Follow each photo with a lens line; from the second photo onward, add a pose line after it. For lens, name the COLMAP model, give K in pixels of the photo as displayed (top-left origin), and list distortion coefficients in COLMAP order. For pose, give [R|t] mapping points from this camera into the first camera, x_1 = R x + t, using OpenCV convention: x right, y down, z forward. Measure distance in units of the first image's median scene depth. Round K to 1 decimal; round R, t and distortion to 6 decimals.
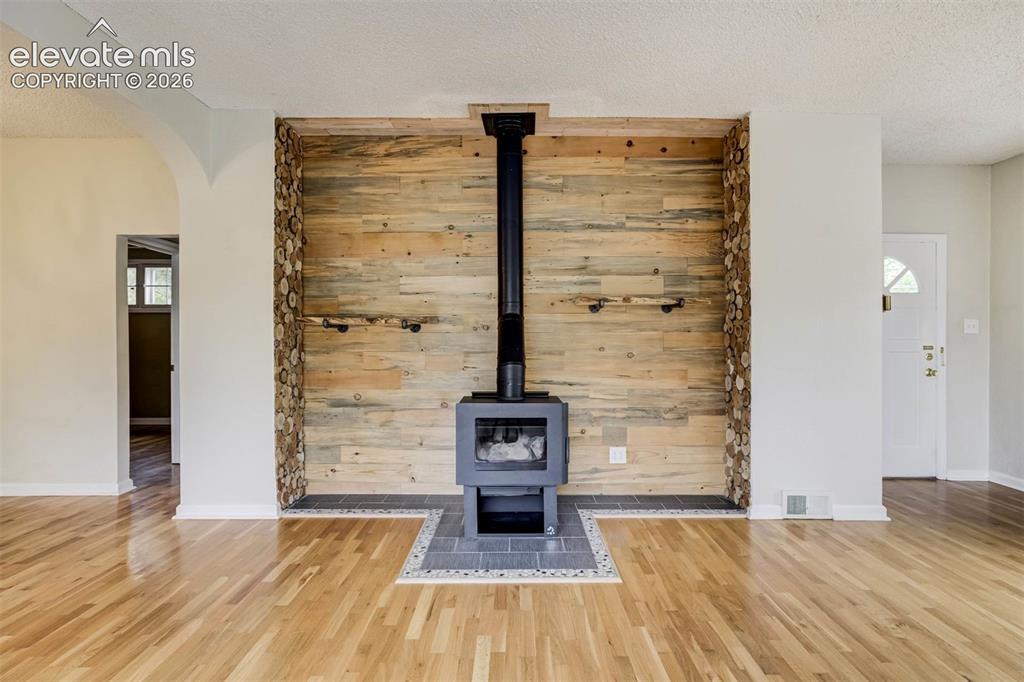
lens RADIAL K [[496.5, 0, 512.8], [0, 496.5, 339.4], [0, 0, 1]] dist [-0.012286, 0.001614]
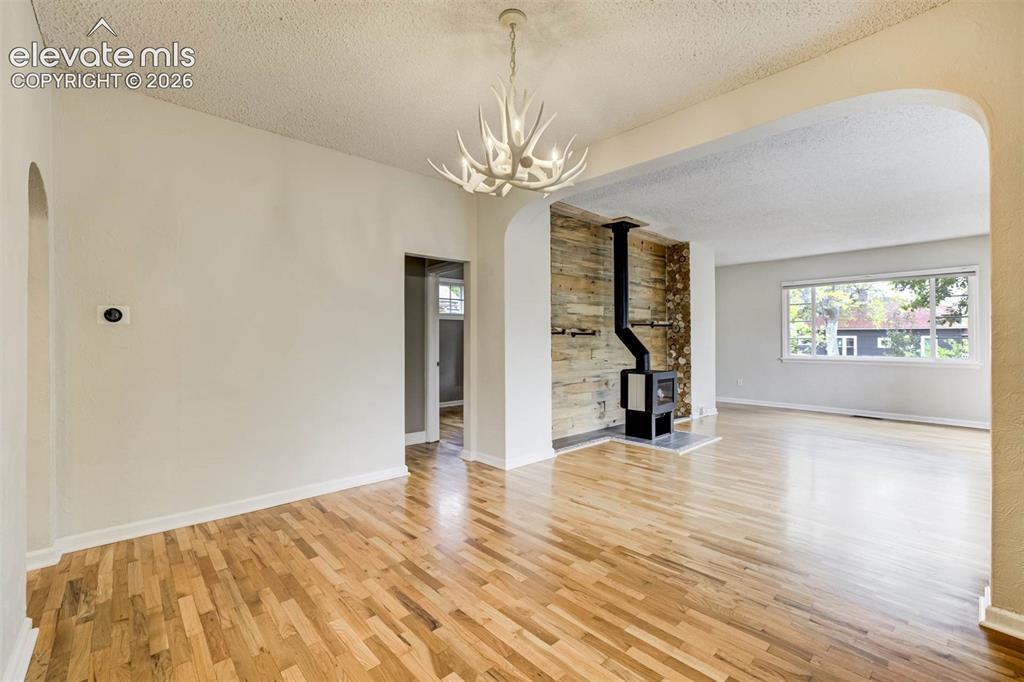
lens RADIAL K [[440.3, 0, 506.2], [0, 440.3, 336.9], [0, 0, 1]] dist [-0.018891, -0.000309]
pose [[0.743945, 0.007624, 0.668198, -1.345540], [-0.003761, 0.999967, -0.007222, -0.002280], [-0.668231, 0.002860, 0.743949, 0.055898]]
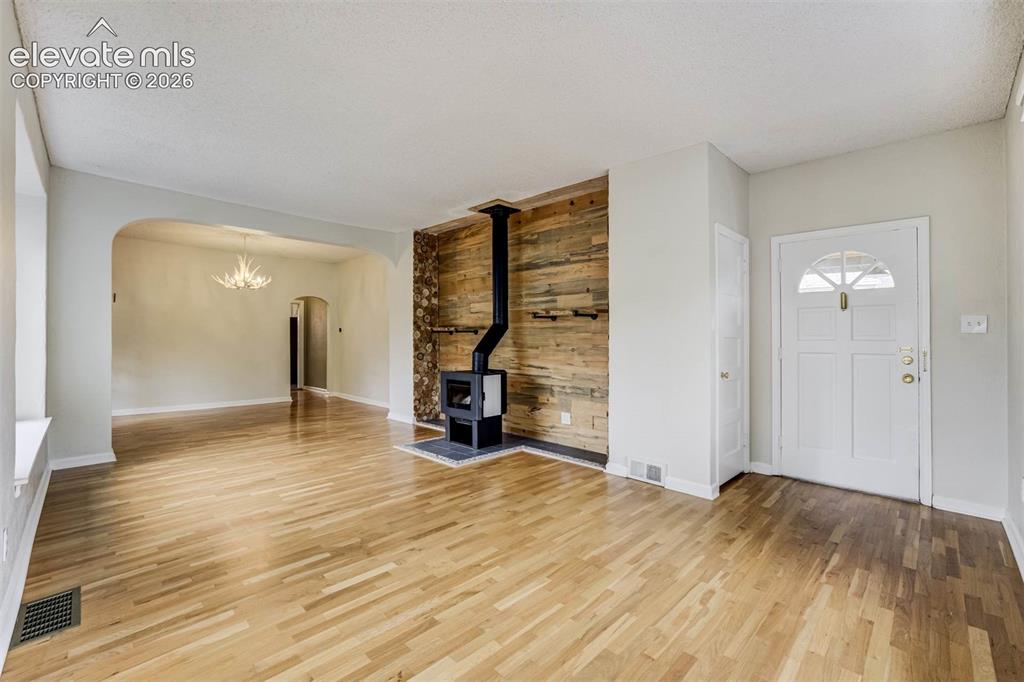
lens RADIAL K [[440.3, 0, 522.5], [0, 440.3, 338.8], [0, 0, 1]] dist [-0.018891, -0.000309]
pose [[0.725111, 0.002378, -0.688628, 1.011678], [-0.004513, 0.999989, -0.001299, 0.001908], [0.688617, 0.004050, 0.725114, -0.024034]]
